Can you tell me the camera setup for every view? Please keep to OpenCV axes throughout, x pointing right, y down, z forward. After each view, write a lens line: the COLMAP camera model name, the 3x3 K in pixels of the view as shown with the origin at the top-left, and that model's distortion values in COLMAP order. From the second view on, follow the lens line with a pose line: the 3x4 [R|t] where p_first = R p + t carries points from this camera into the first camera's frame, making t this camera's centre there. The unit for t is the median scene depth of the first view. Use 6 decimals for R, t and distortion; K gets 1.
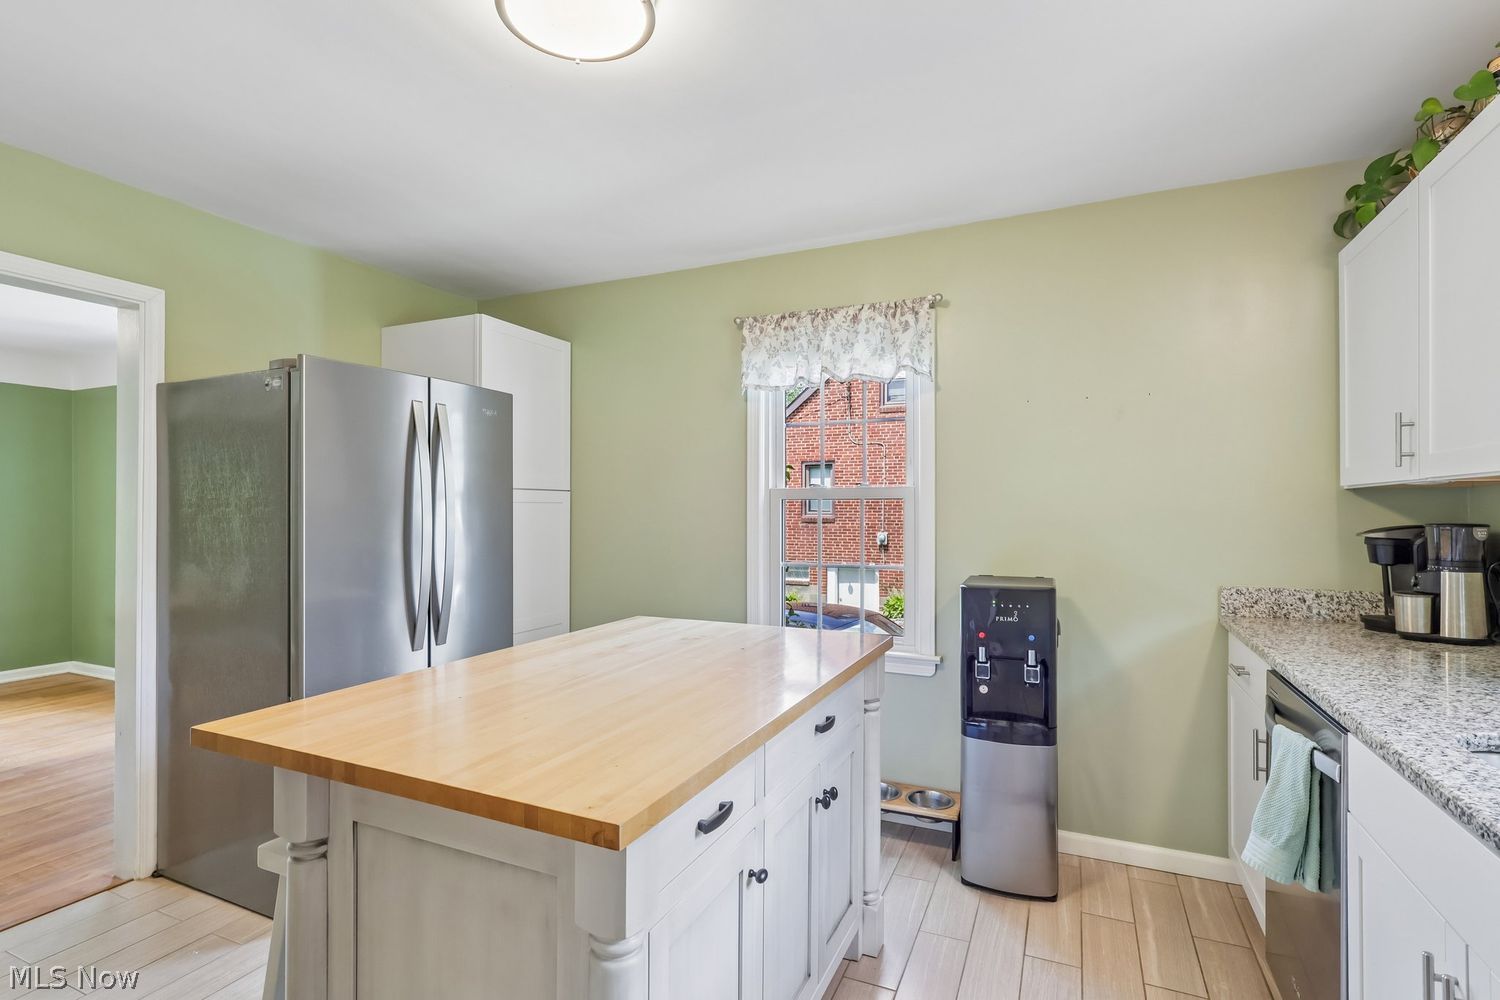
lens RADIAL K [[743.8, 0, 752.8], [0, 743.8, 503.8], [0, 0, 1]] dist [-0.001395, 0.000989]
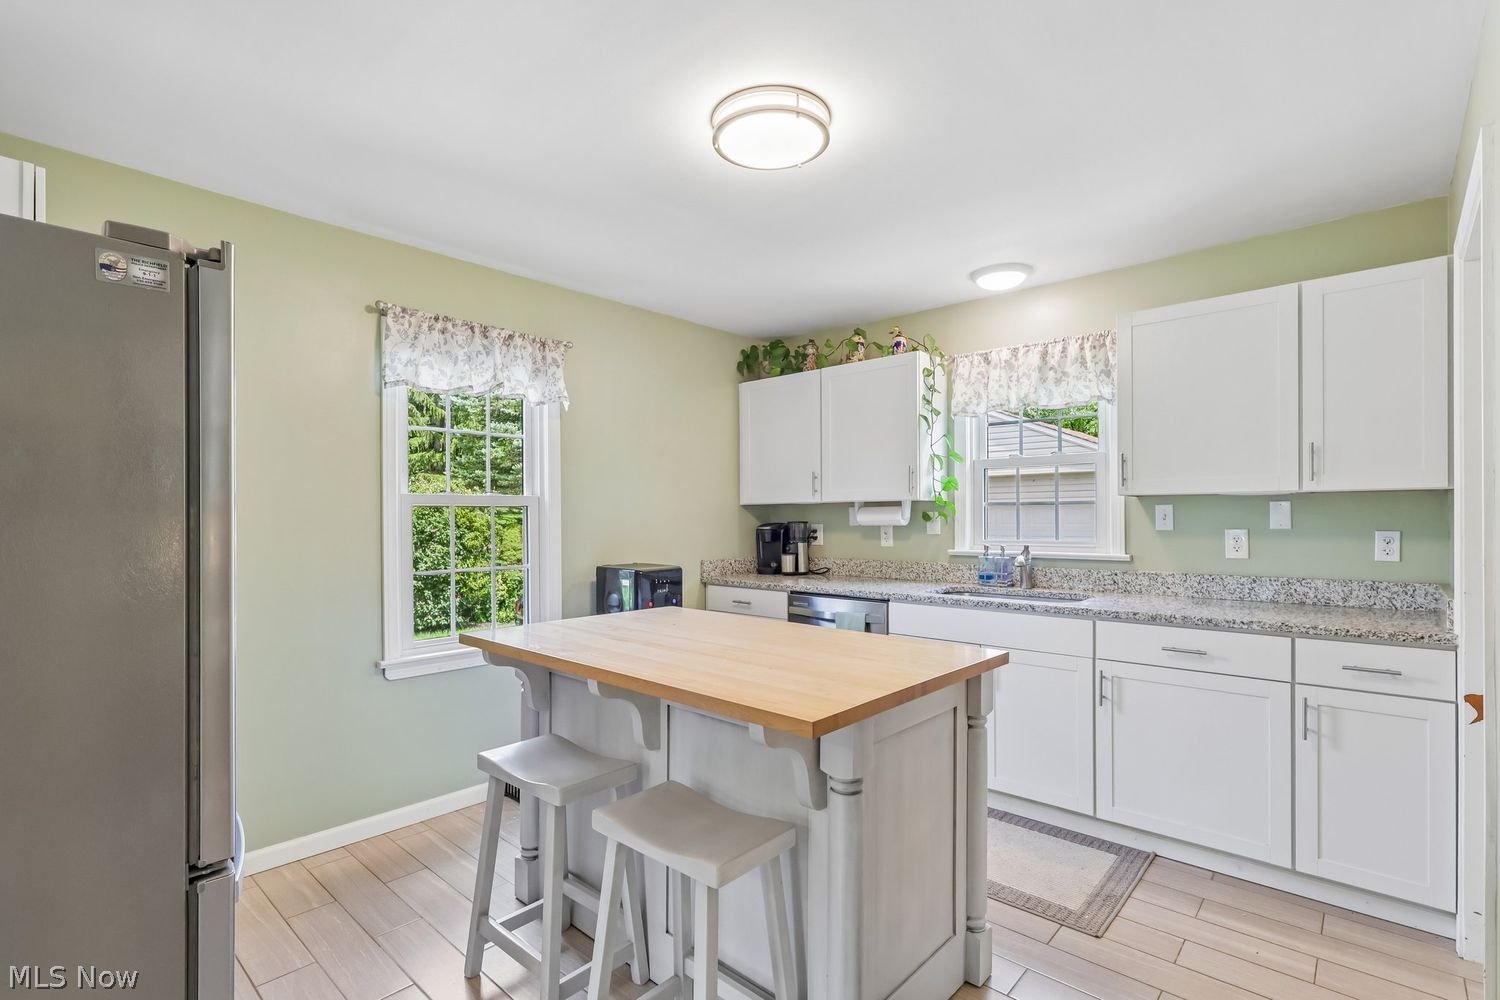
lens RADIAL K [[702.4, 0, 755.9], [0, 702.4, 514.2], [0, 0, 1]] dist [-0.001682, 0.002108]
pose [[0.298721, 0.002664, 0.954337, -0.802452], [-0.011580, 0.999933, 0.000833, 0.002612], [-0.954270, -0.011300, 0.298732, 0.353793]]
